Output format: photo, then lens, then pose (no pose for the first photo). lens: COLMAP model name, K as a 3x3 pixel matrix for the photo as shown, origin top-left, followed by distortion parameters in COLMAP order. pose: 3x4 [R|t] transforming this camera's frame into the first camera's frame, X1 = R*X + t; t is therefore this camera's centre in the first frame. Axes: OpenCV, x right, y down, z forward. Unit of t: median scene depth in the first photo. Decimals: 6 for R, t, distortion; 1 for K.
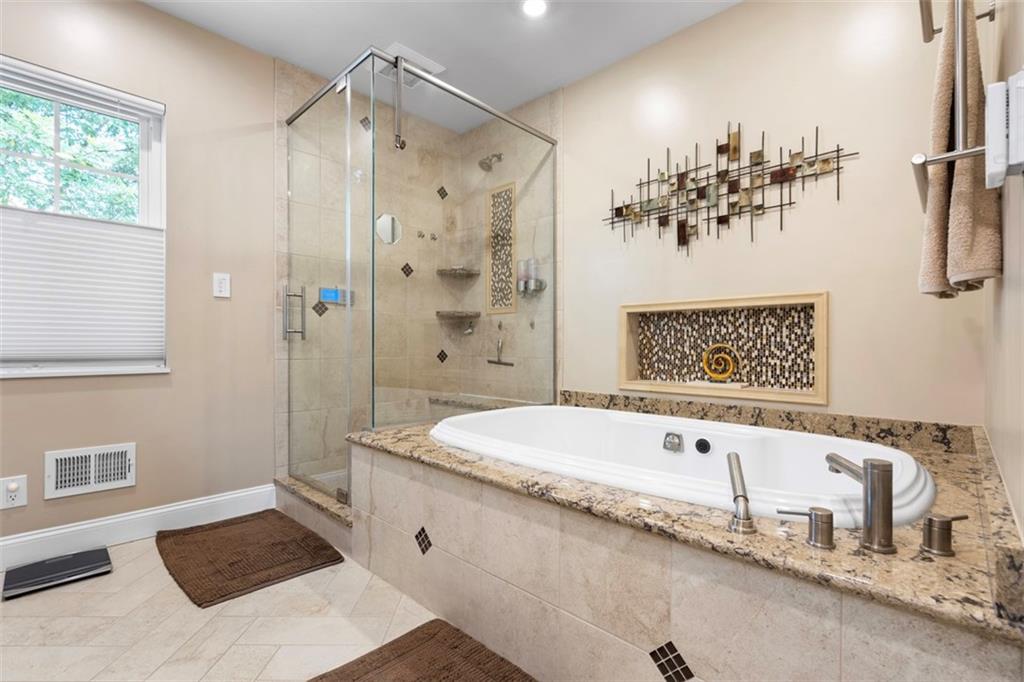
lens RADIAL K [[461.7, 0, 510.0], [0, 461.7, 343.8], [0, 0, 1]] dist [-0.005742, 0.002820]
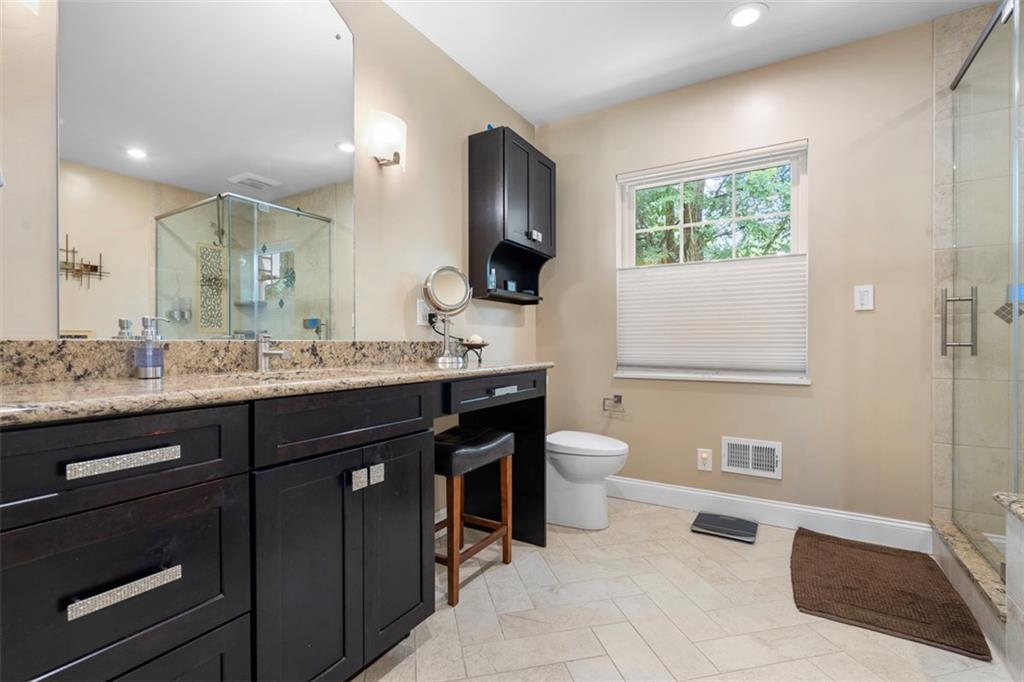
lens RADIAL K [[461.7, 0, 510.9], [0, 461.7, 342.7], [0, 0, 1]] dist [-0.005742, 0.002820]
pose [[0.227466, -0.001815, -0.973784, 0.165144], [0.002501, 0.999996, -0.001280, -0.038774], [0.973783, -0.002144, 0.227470, 0.070898]]
